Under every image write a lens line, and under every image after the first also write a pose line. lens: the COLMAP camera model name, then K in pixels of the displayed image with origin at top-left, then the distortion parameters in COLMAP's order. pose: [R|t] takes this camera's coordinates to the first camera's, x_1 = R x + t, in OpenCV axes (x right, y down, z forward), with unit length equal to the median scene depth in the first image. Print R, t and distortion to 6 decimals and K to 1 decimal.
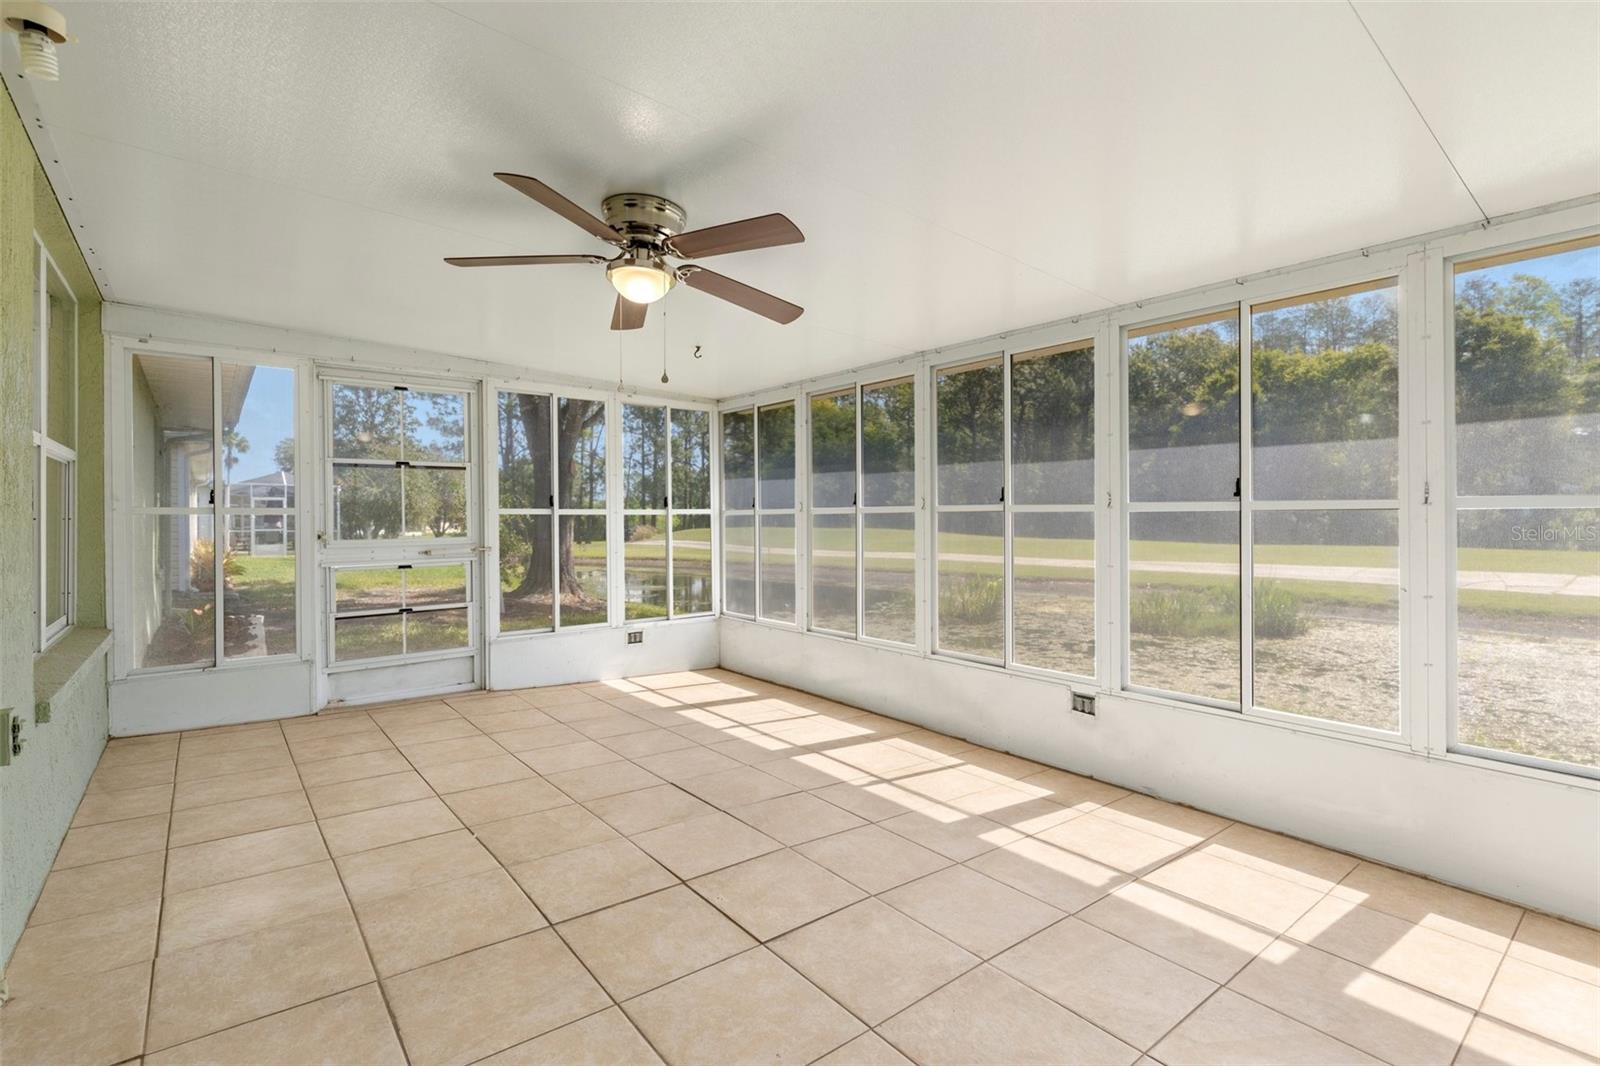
lens RADIAL K [[717.8, 0, 801.2], [0, 717.8, 517.5], [0, 0, 1]] dist [0.009198, -0.001857]
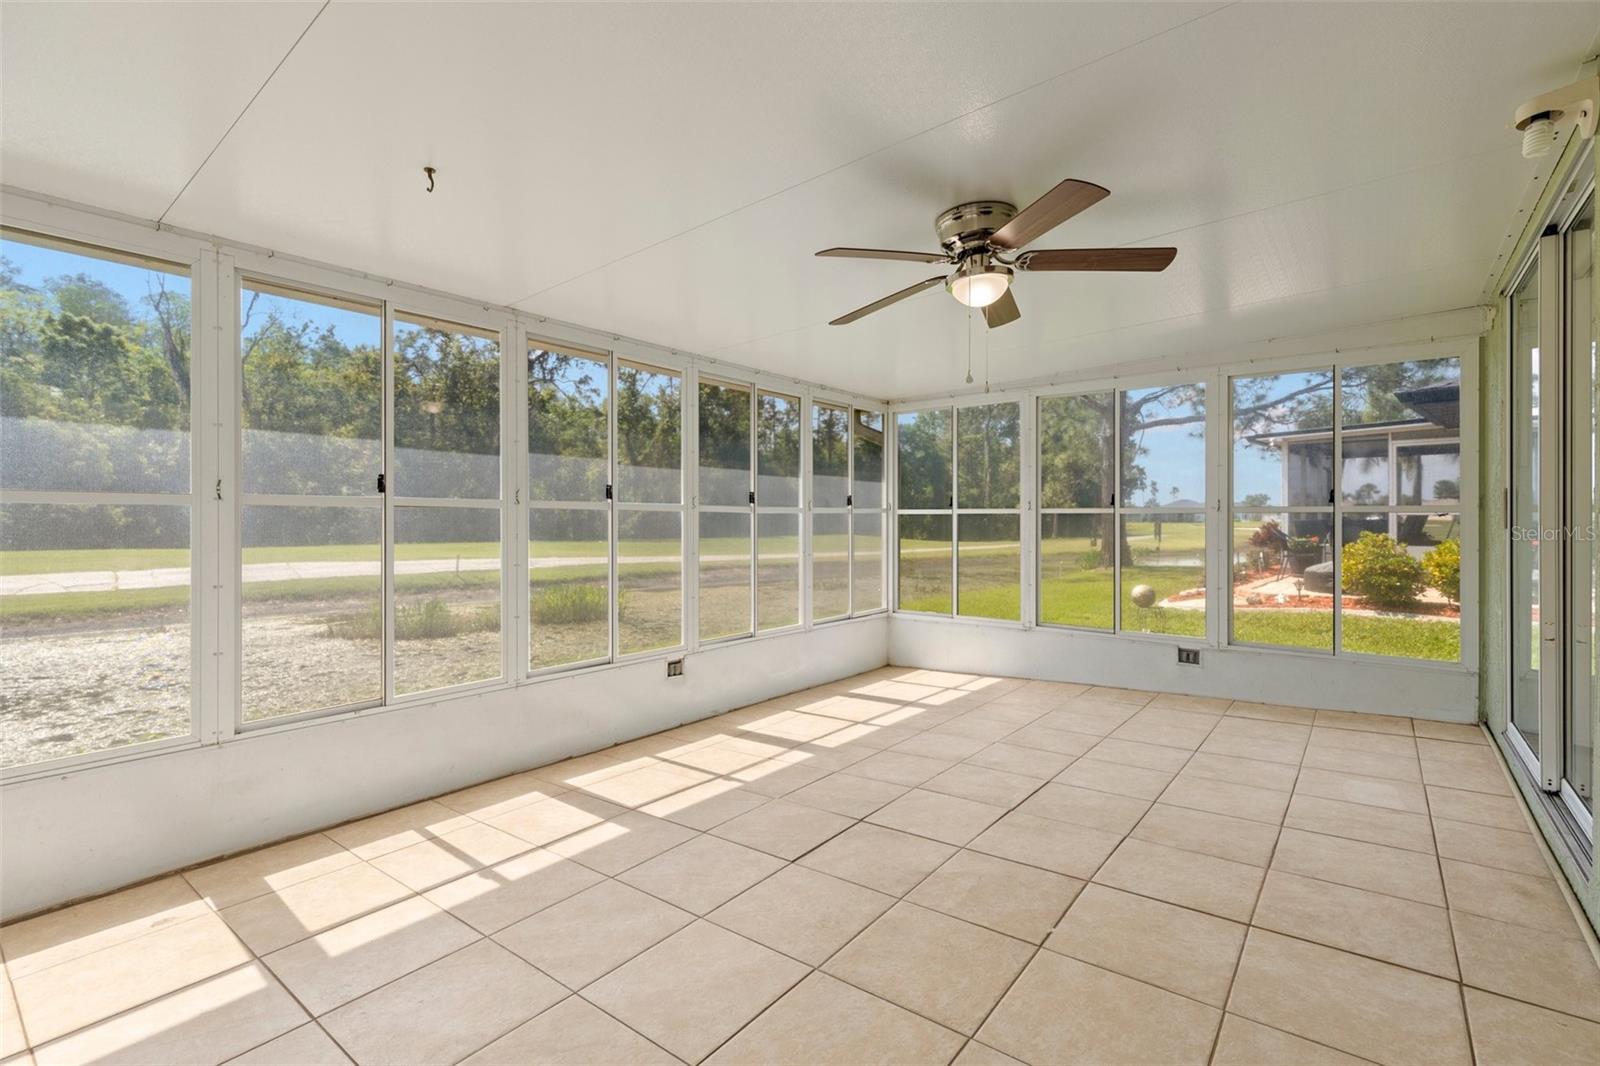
lens RADIAL K [[717.8, 0, 786.3], [0, 717.8, 524.0], [0, 0, 1]] dist [0.009198, -0.001857]
pose [[-0.189705, -0.006065, 0.981822, -0.848672], [-0.003946, 0.999978, 0.005415, 0.004969], [-0.981833, -0.002847, -0.189725, 1.052028]]
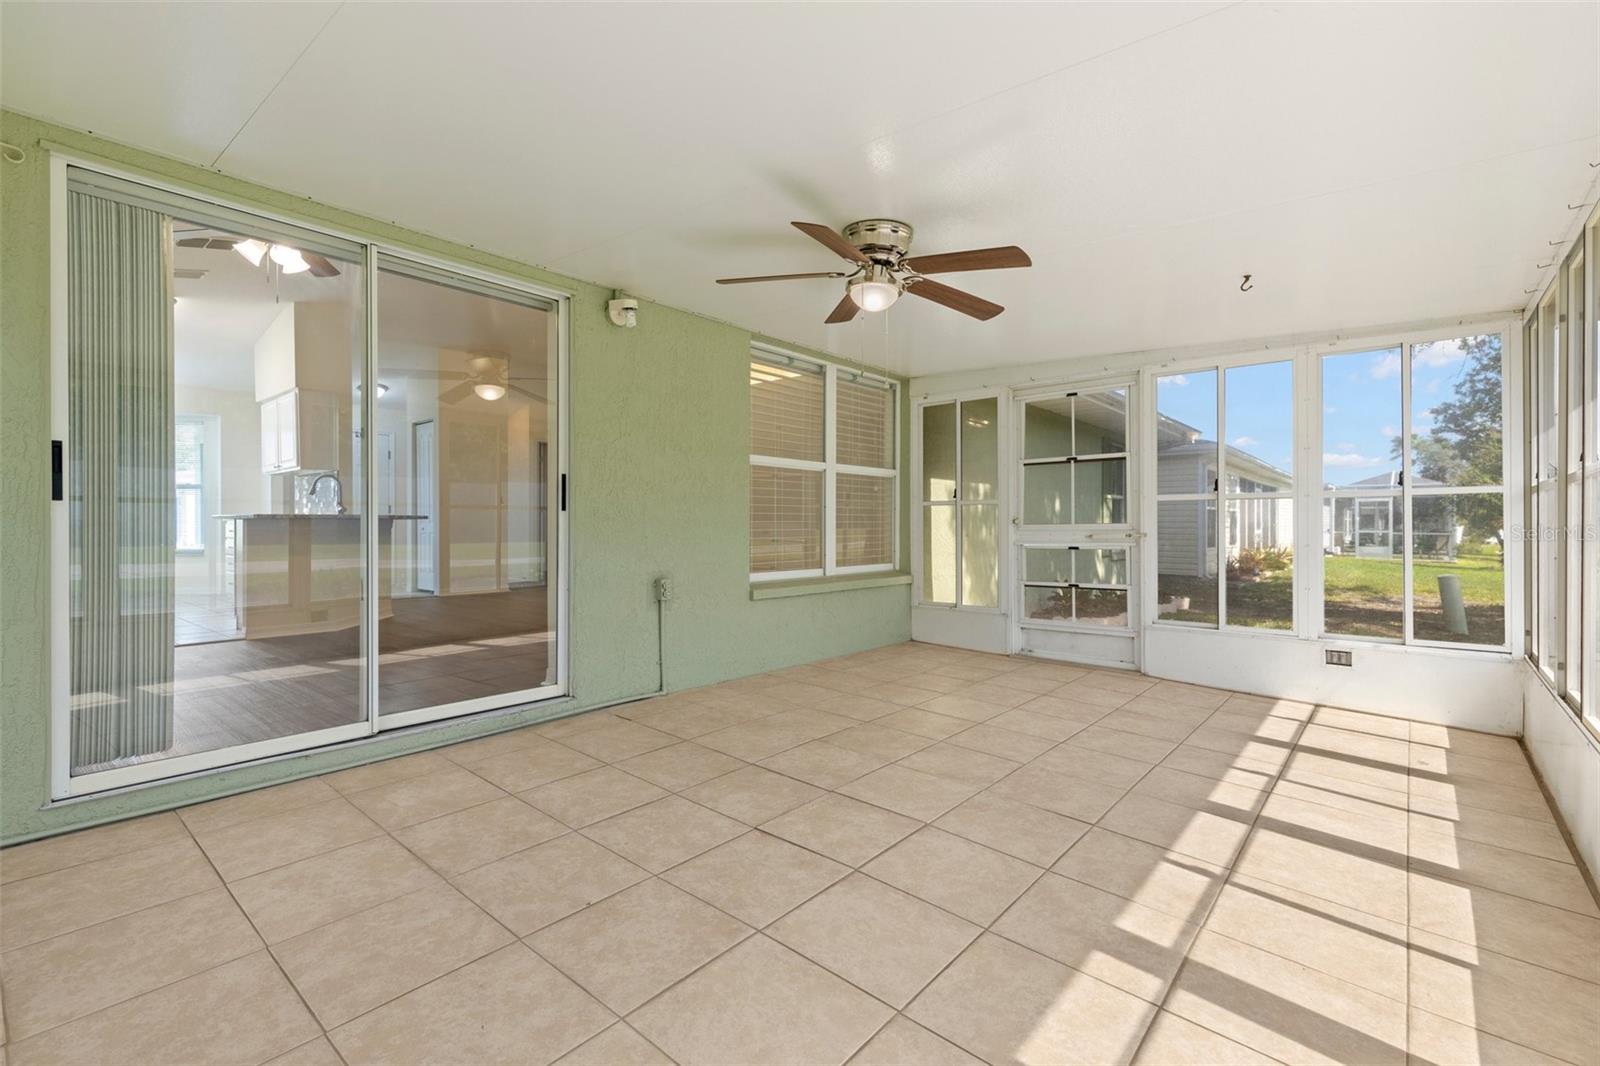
lens RADIAL K [[717.8, 0, 812.7], [0, 717.8, 528.8], [0, 0, 1]] dist [0.009198, -0.001857]
pose [[0.195949, 0.007886, -0.980582, 0.659383], [0.001474, 0.999964, 0.008336, 0.035534], [0.980613, -0.003079, 0.195931, 0.477282]]
